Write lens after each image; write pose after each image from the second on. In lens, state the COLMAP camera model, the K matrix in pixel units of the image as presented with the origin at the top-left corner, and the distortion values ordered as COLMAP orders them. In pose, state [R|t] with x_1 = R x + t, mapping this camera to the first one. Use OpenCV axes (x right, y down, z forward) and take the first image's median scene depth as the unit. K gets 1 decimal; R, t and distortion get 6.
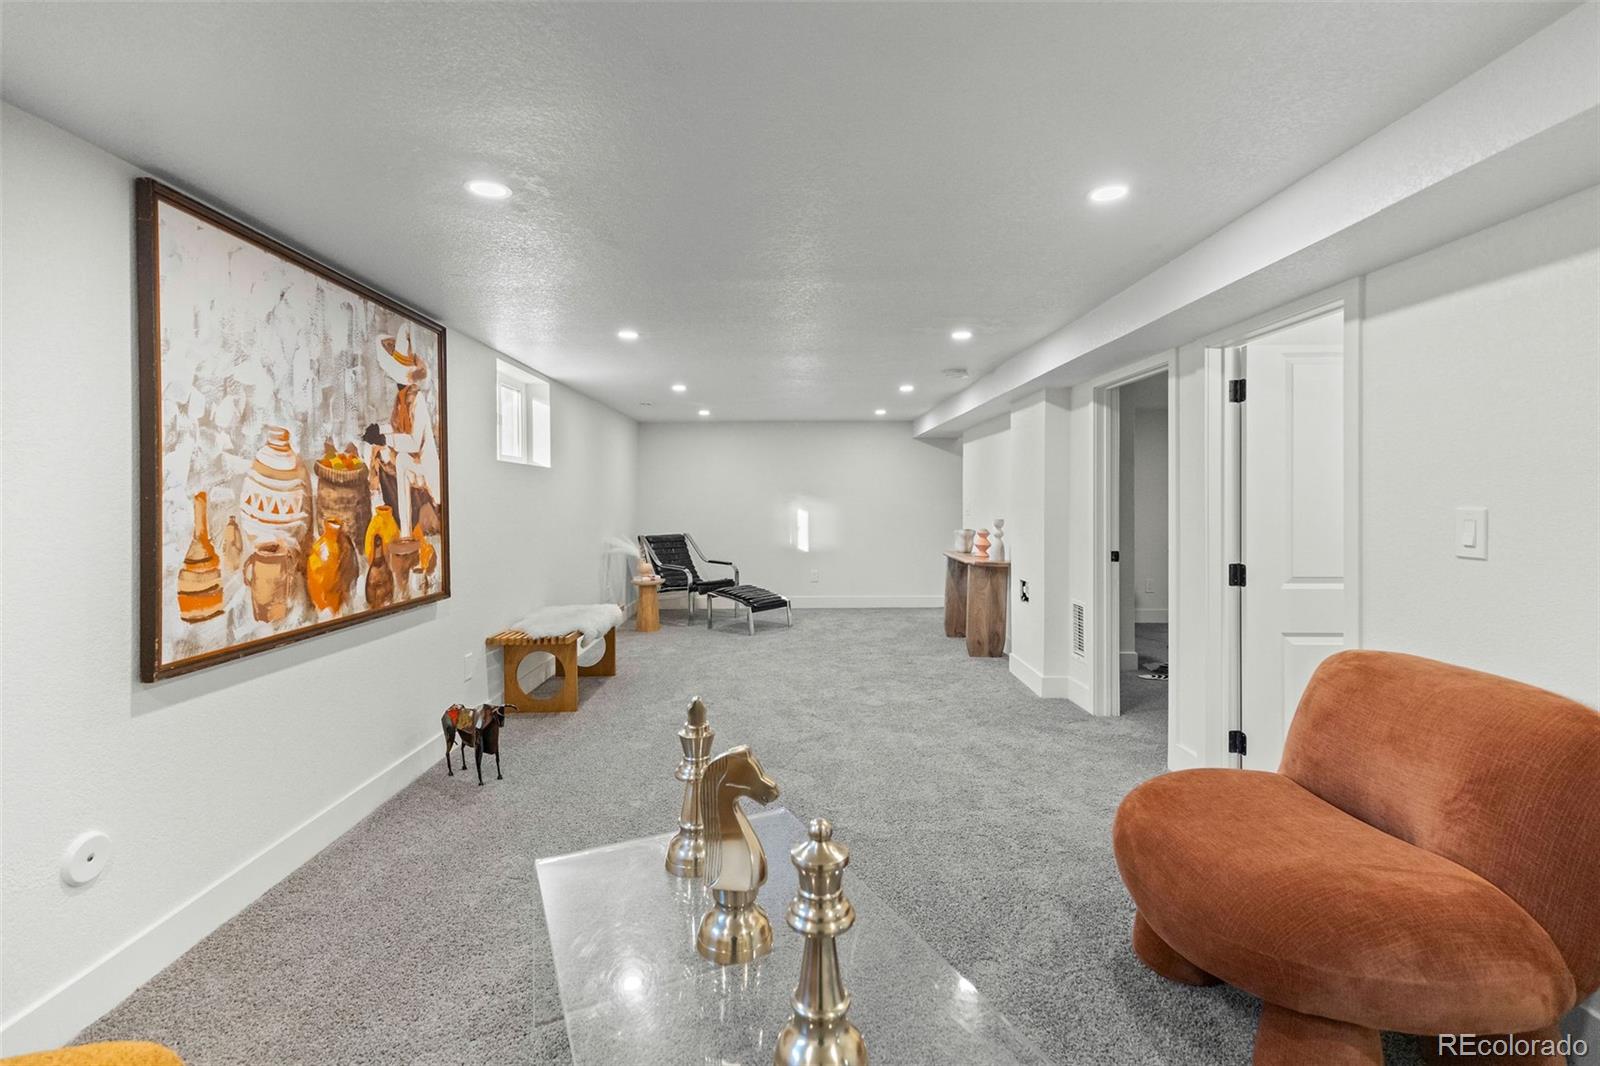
lens RADIAL K [[713.1, 0, 794.8], [0, 713.1, 502.6], [0, 0, 1]] dist [0.003173, 0.000462]
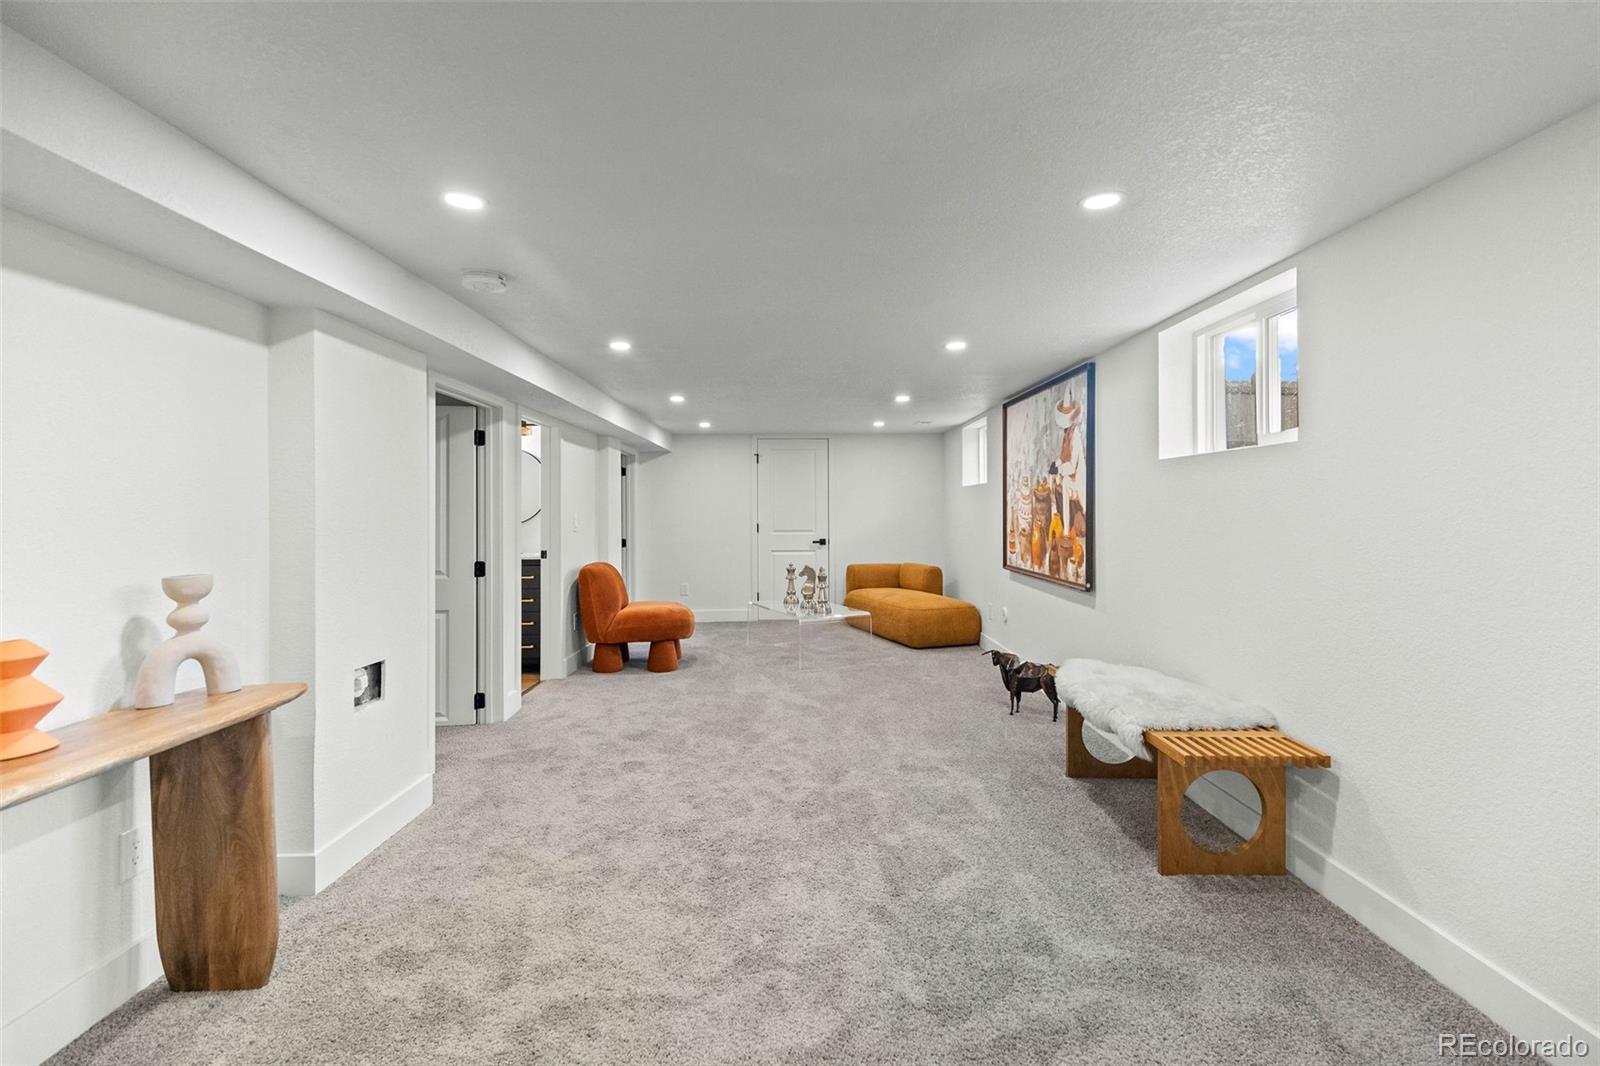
lens RADIAL K [[713.1, 0, 794.8], [0, 713.1, 502.6], [0, 0, 1]] dist [0.003173, 0.000462]
pose [[-0.999888, 0.010059, 0.011126, -0.021344], [0.009999, 0.999935, -0.005416, -0.014857], [-0.011179, -0.005304, -0.999923, 2.537158]]
